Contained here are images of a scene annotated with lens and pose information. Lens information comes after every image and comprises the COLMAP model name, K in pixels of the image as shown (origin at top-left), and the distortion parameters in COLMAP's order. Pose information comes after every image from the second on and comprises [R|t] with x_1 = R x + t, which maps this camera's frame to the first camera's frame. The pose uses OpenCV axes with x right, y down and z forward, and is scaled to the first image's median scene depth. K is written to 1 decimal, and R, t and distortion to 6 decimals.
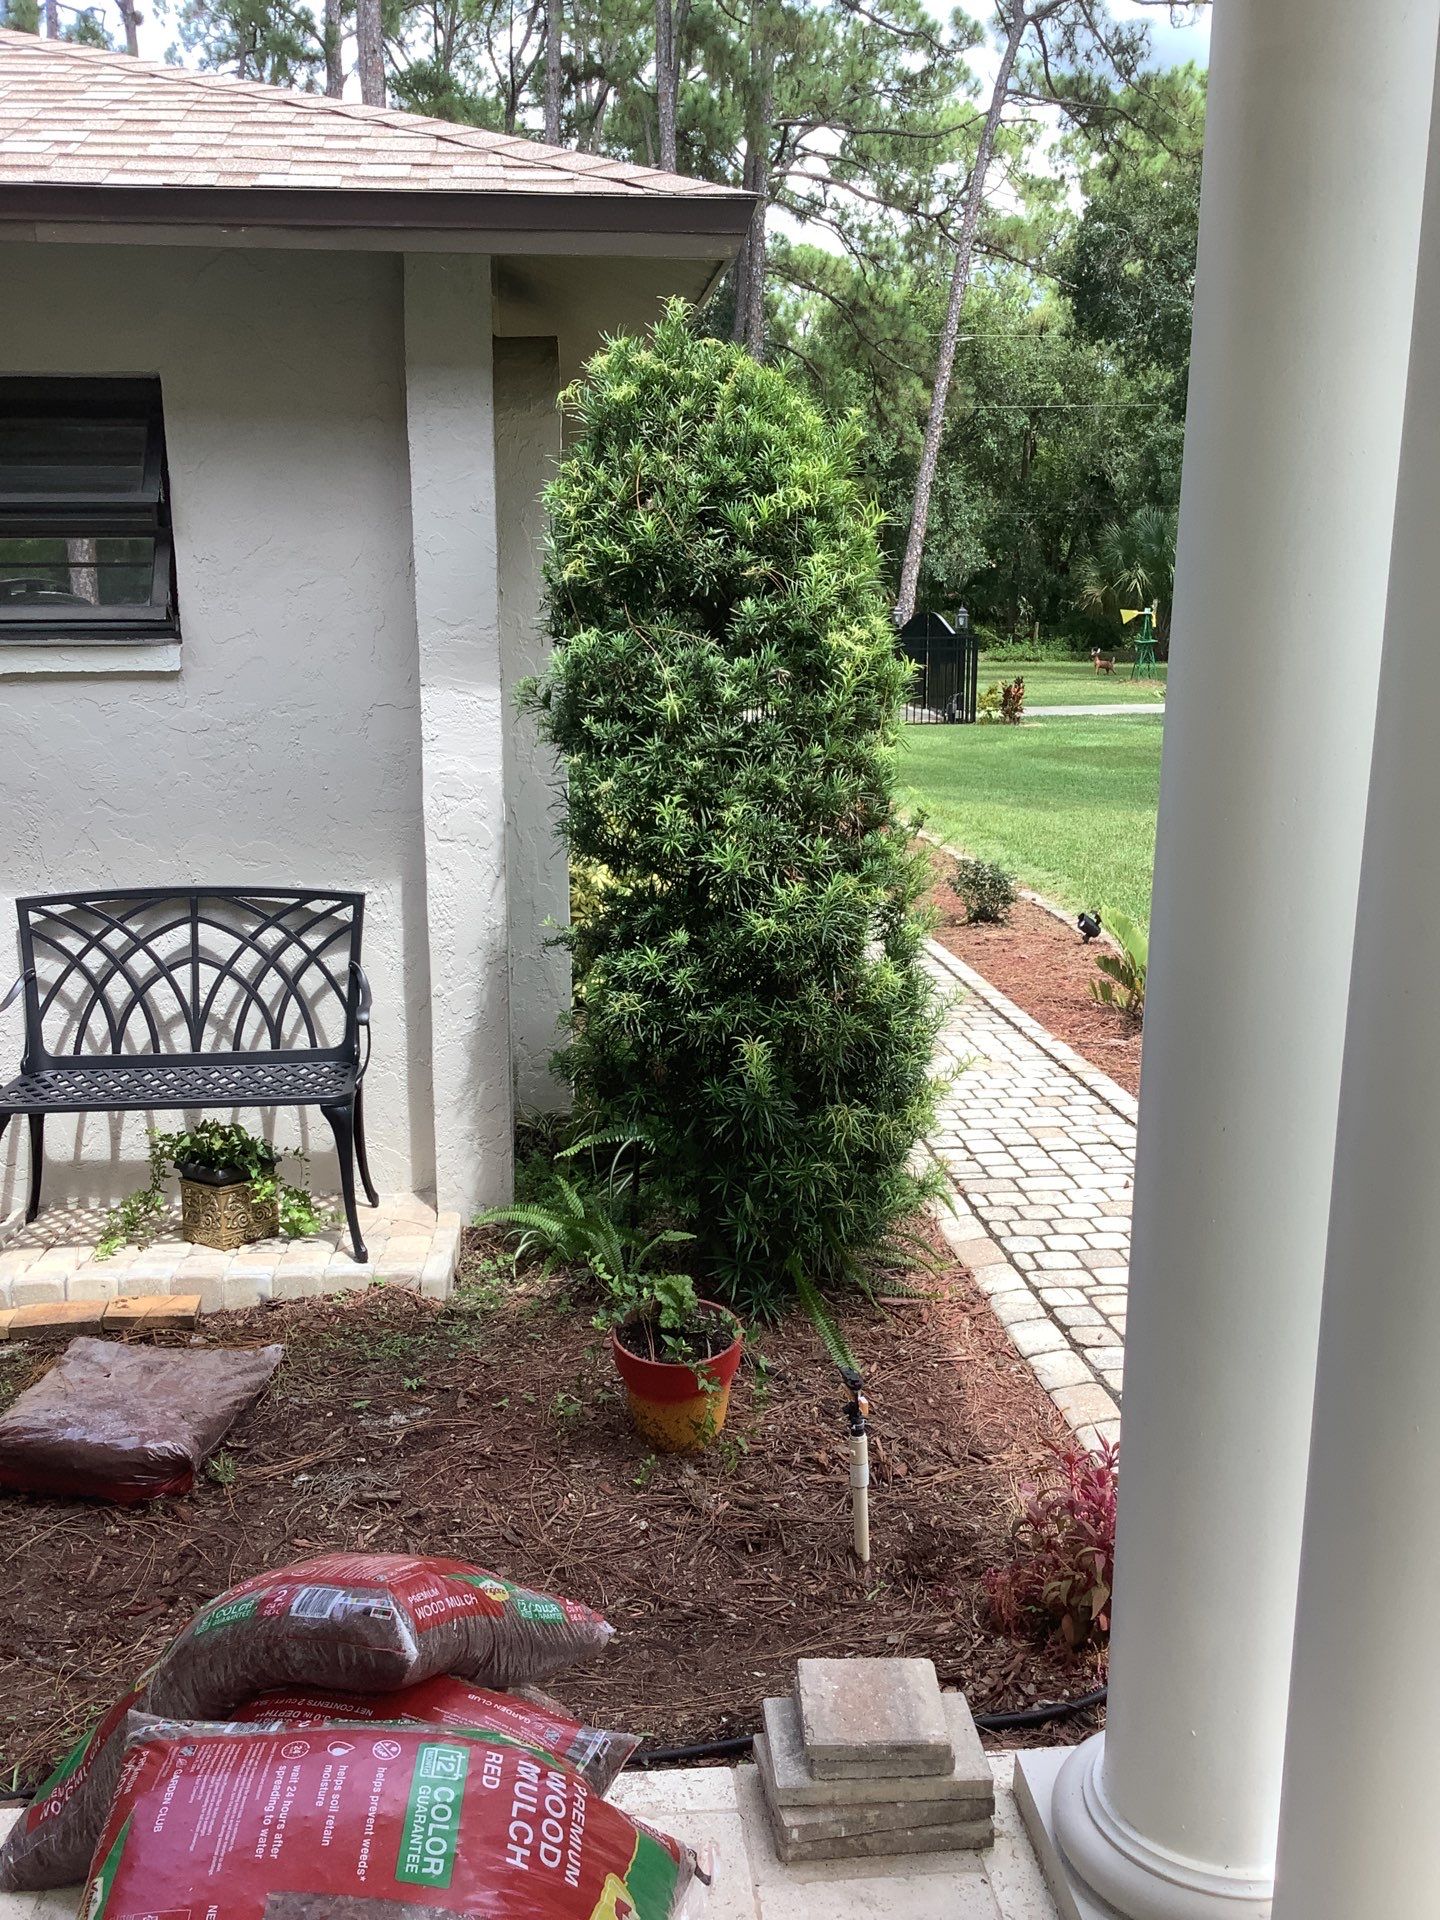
lens RADIAL K [[1554.8, 0, 637.3], [0, 1554.8, 934.2], [0, 0, 1]] dist [0.132633, -0.210508]
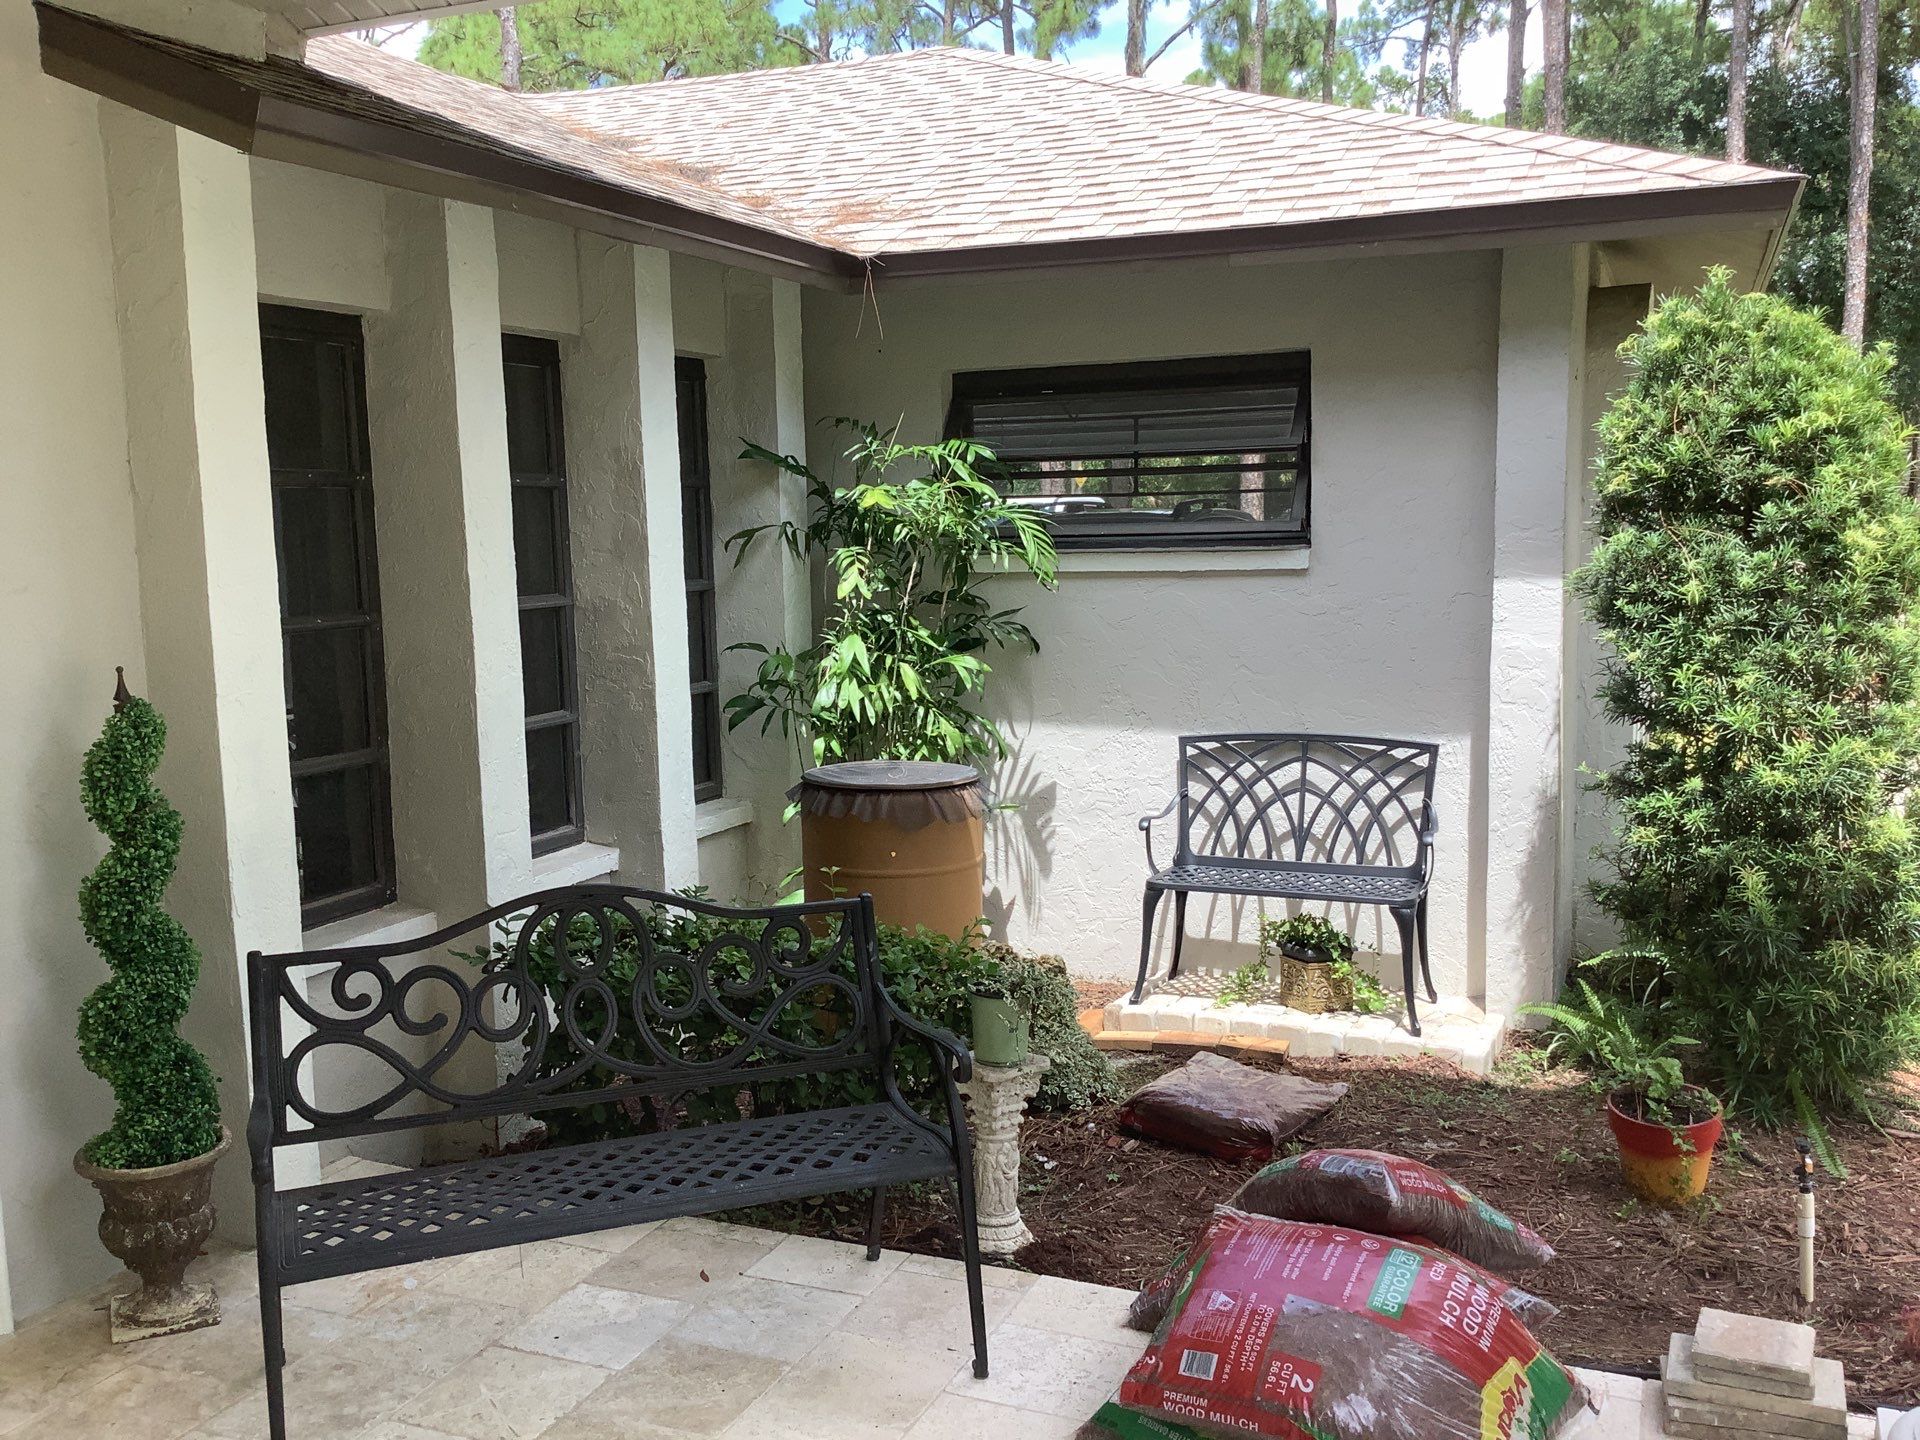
lens RADIAL K [[1525.5, 0, 960.0], [0, 1525.5, 720.0], [0, 0, 1]] dist [0.023599, -0.074708]
pose [[0.869258, 0.044106, -0.492388, 0.108923], [-0.079602, 0.995503, -0.051356, 0.056578], [0.487908, 0.083837, 0.868860, -0.286195]]
